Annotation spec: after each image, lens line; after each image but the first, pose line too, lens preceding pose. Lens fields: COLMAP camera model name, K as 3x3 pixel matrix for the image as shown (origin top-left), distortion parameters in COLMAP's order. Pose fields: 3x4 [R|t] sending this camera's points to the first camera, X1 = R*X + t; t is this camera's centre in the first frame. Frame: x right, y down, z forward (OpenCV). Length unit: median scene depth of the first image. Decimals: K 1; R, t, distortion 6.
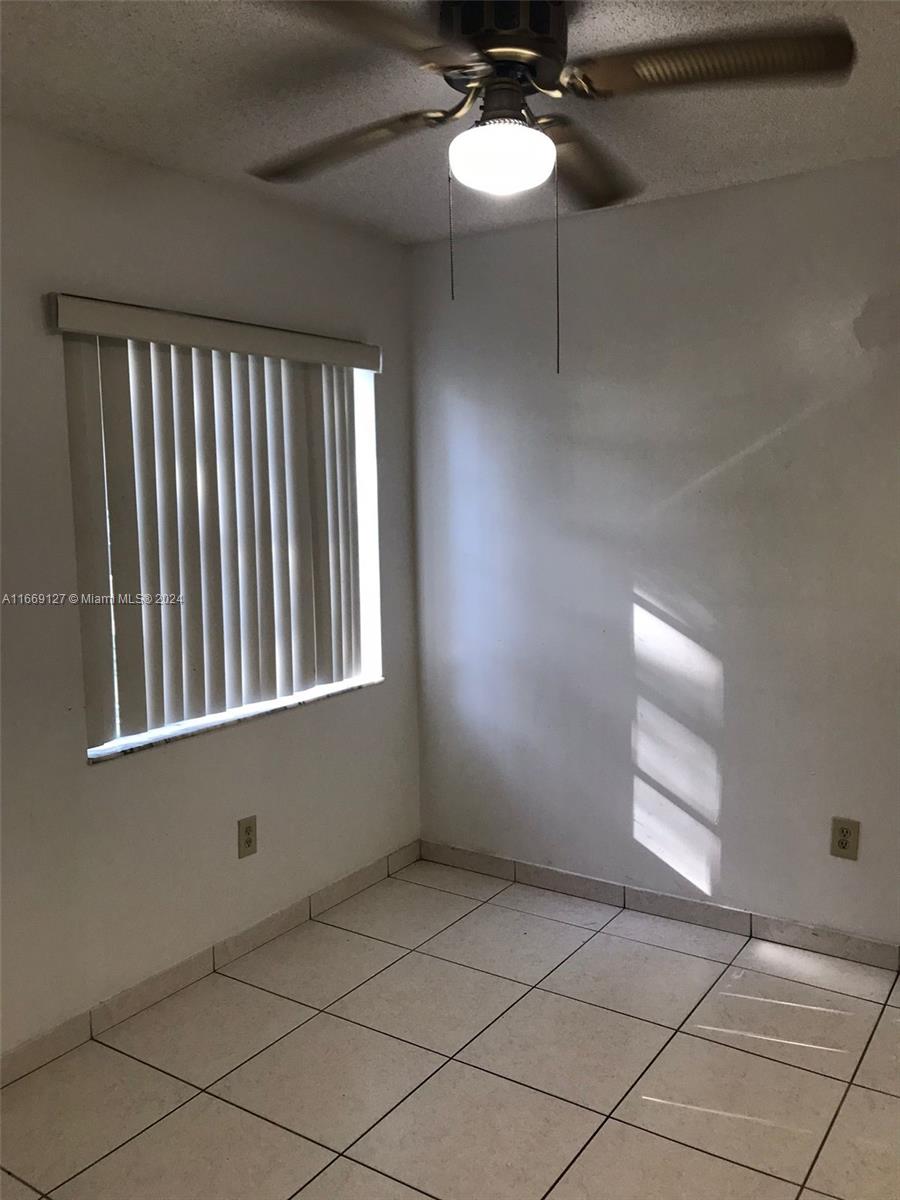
lens RADIAL K [[999.6, 0, 450.0], [0, 999.6, 600.0], [0, 0, 1]] dist [0.038154, -0.046899]
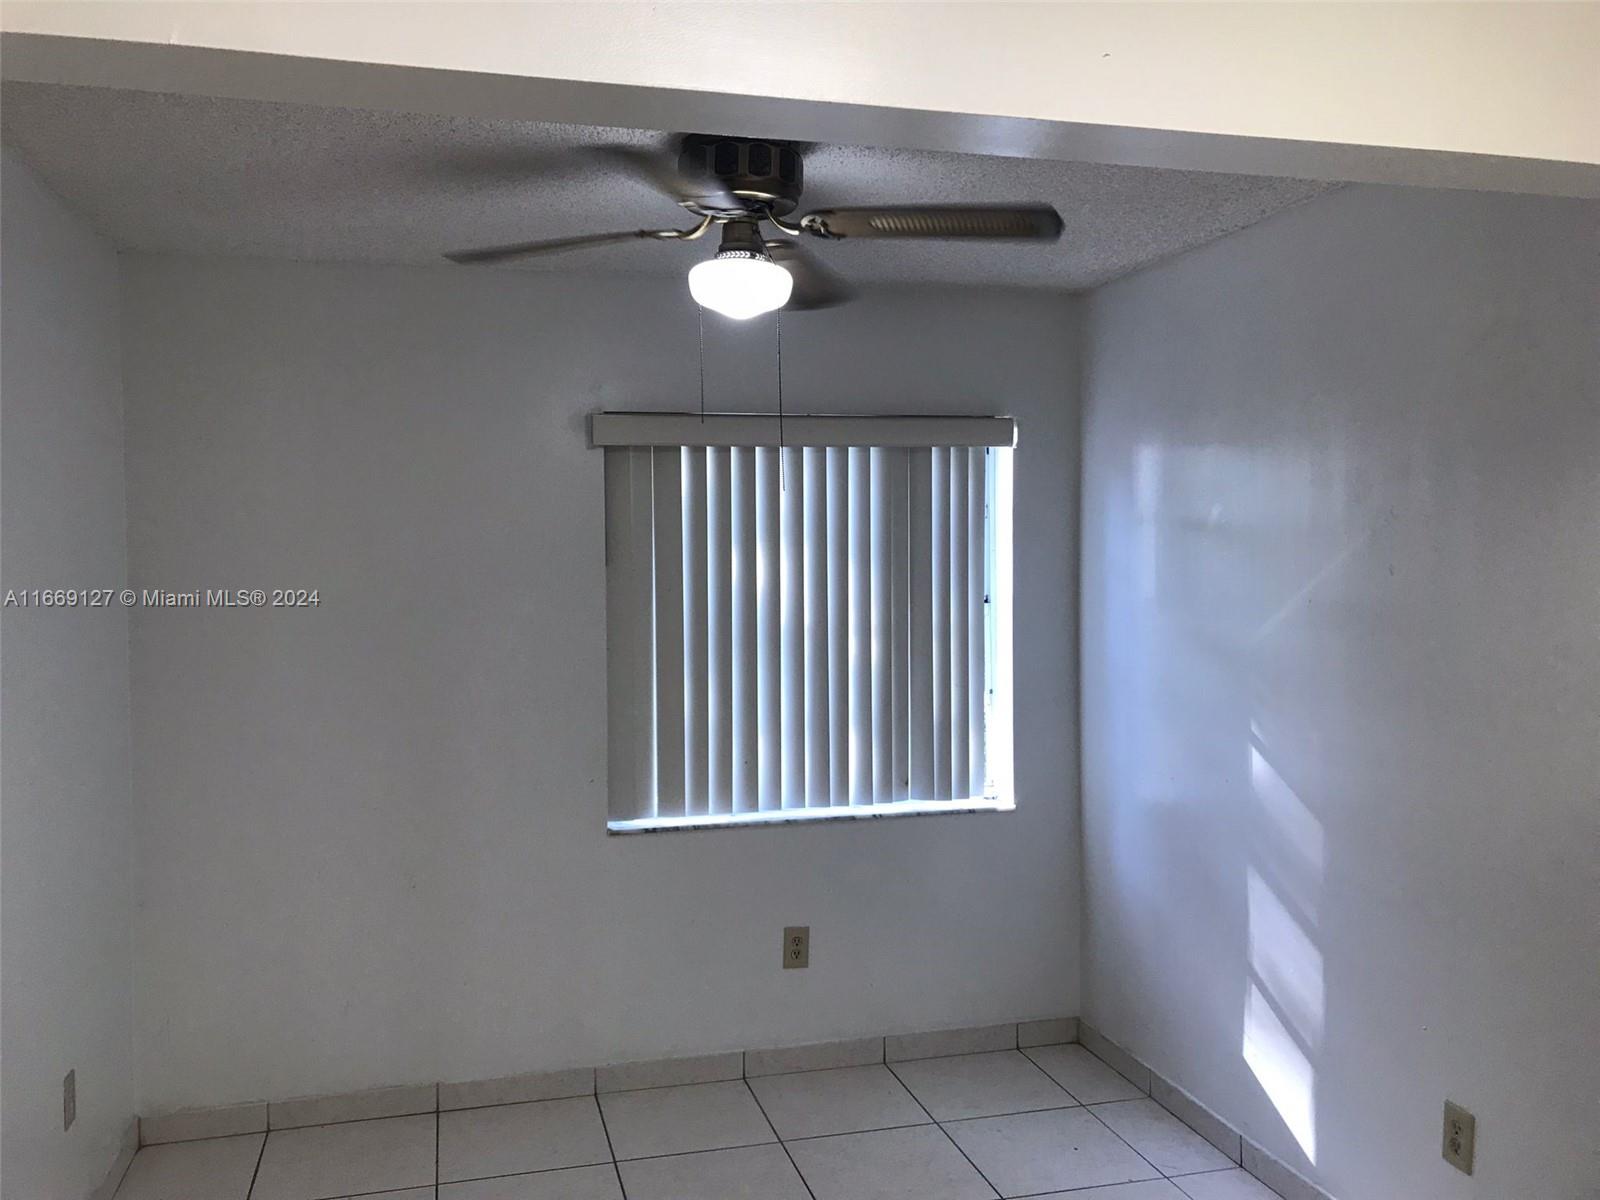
lens RADIAL K [[1336.4, 0, 795.8], [0, 1336.4, 577.3], [0, 0, 1]] dist [0.042658, 0.006552]
pose [[0.746126, 0.019259, -0.665527, 0.629484], [-0.077393, 0.995314, -0.057965, -0.038505], [0.661292, 0.094756, 0.744120, 0.021730]]
